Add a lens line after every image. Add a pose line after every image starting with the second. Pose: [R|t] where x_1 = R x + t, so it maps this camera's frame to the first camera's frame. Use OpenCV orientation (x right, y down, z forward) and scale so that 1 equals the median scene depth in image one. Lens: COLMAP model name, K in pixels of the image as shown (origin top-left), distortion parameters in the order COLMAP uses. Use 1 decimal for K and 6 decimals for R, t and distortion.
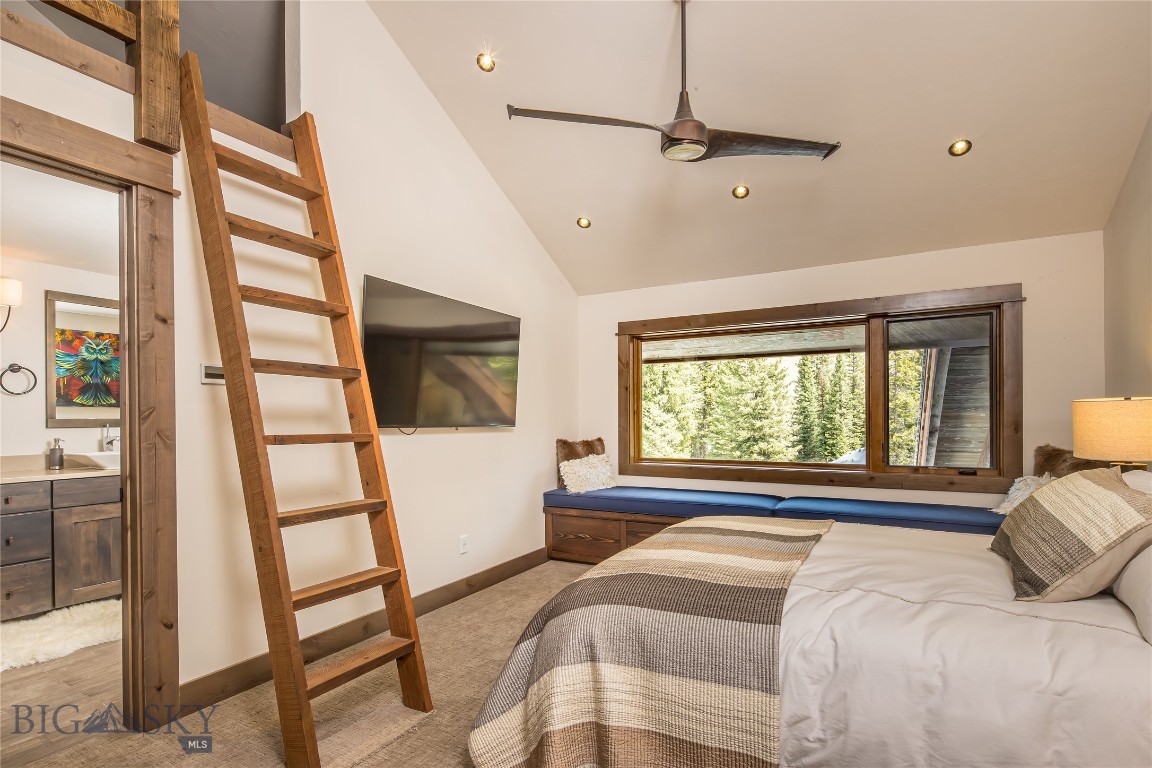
lens RADIAL K [[557.1, 0, 572.6], [0, 557.1, 420.0], [0, 0, 1]] dist [-0.004064, 0.001256]
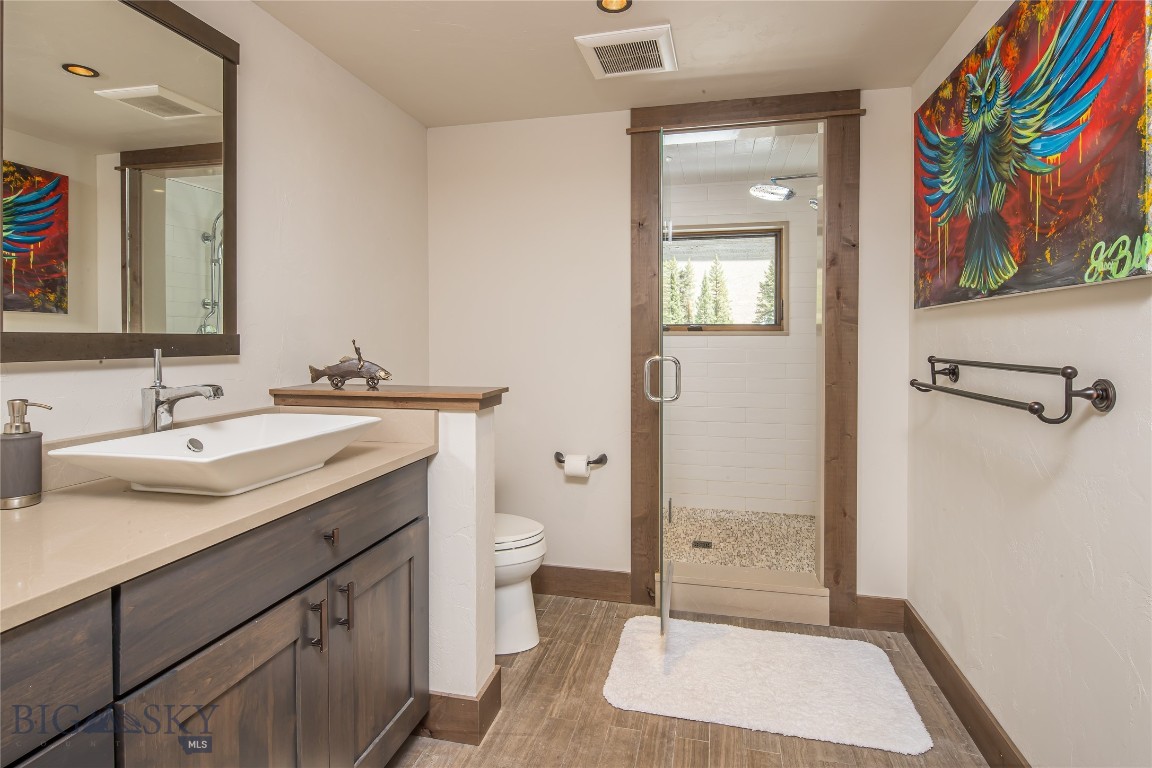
lens RADIAL K [[557.1, 0, 583.7], [0, 557.1, 342.6], [0, 0, 1]] dist [-0.004064, 0.001256]
pose [[0.956658, 0.003435, 0.291192, -0.687076], [-0.004954, 0.999978, 0.004479, -0.000080], [-0.291170, -0.005727, 0.956654, 0.598486]]
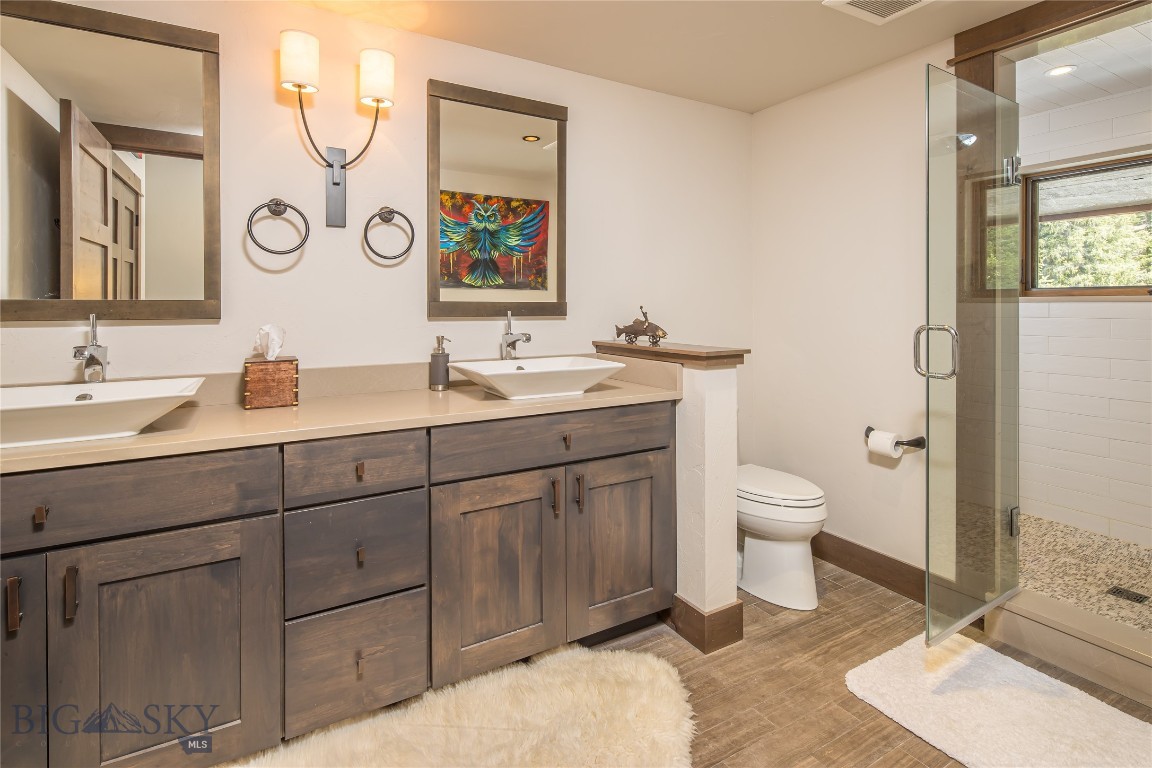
lens RADIAL K [[557.1, 0, 585.3], [0, 557.1, 309.0], [0, 0, 1]] dist [-0.004064, 0.001256]
pose [[0.870606, 0.008078, -0.491914, -0.488260], [-0.006512, 0.999967, 0.004896, 0.001199], [0.491937, -0.001059, 0.870630, 0.542590]]
